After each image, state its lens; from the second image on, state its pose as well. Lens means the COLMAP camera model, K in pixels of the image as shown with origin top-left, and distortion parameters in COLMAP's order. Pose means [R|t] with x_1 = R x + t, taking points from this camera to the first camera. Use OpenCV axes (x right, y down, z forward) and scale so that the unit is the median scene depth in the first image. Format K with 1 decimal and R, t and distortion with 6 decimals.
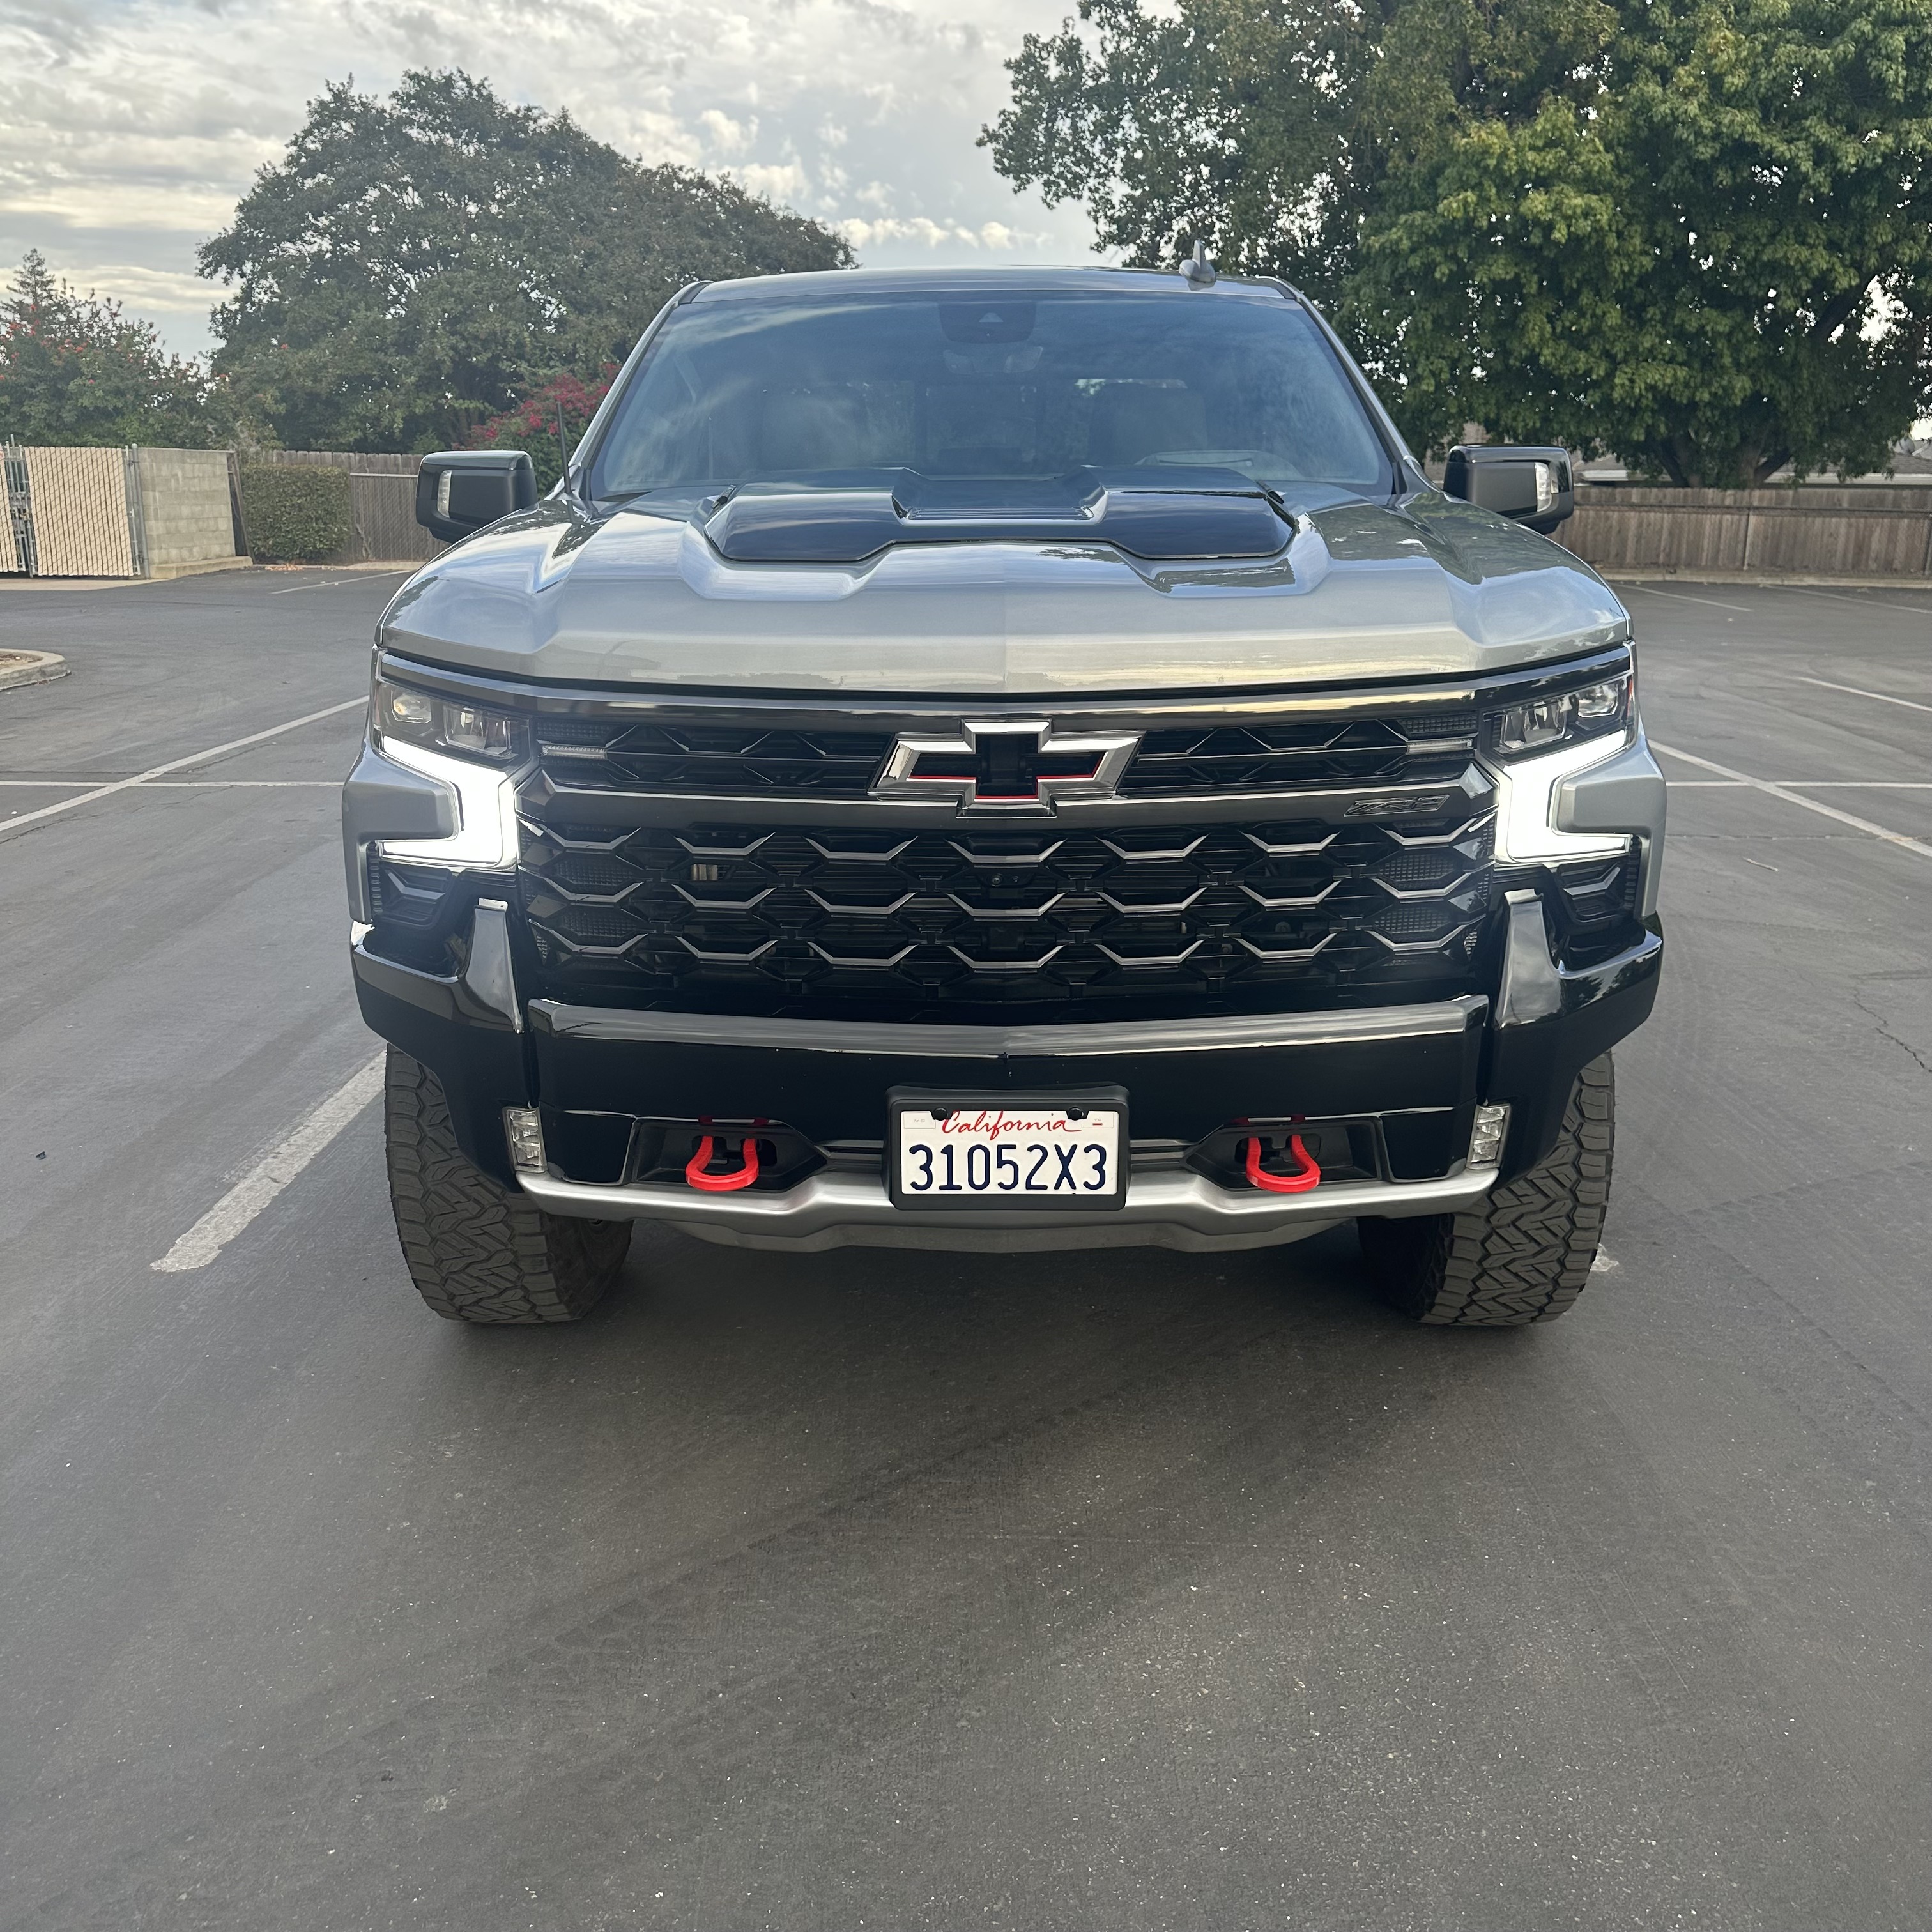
lens RADIAL K [[1808.9, 0, 962.3], [0, 1808.9, 968.4], [0, 0, 1]] dist [0.001959, 0.000000]
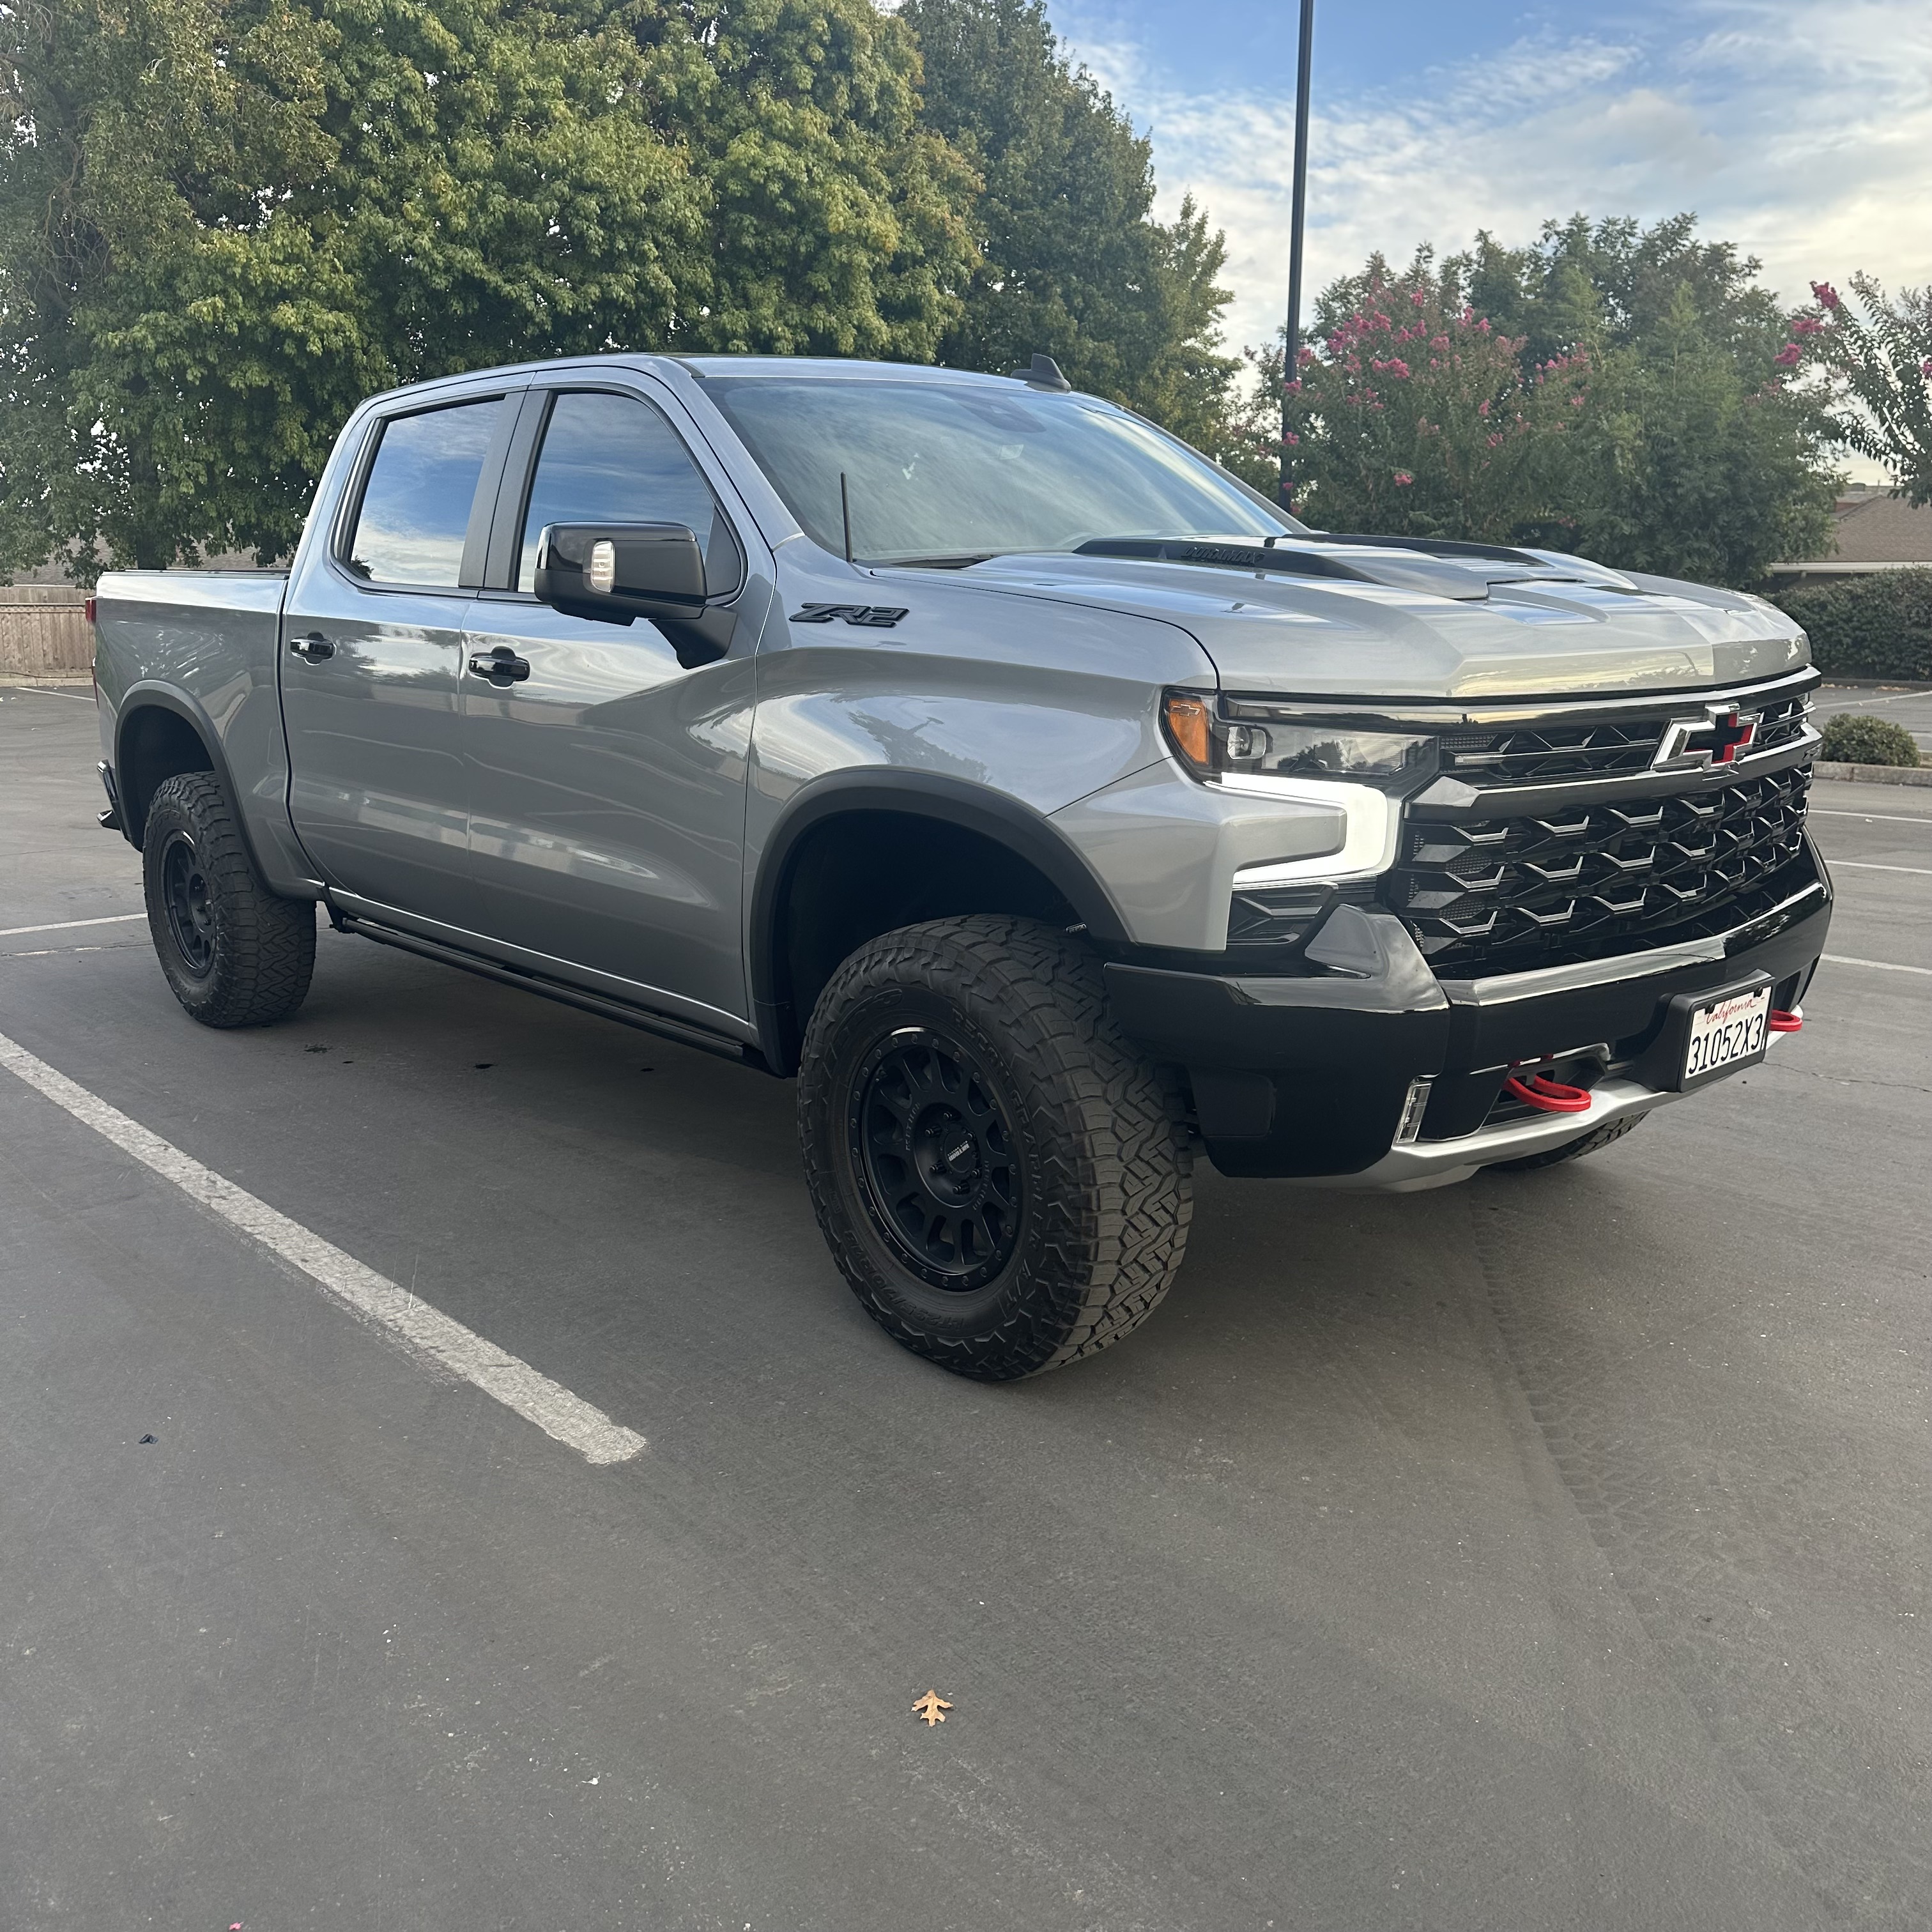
lens RADIAL K [[1808.9, 0, 904.0], [0, 1808.9, 979.6], [0, 0, 1]] dist [0.001959, 0.000000]
pose [[0.748832, -0.147657, 0.646103, -0.130780], [0.181039, 0.983363, 0.014909, -0.006563], [-0.637555, 0.105806, 0.763105, 0.038308]]
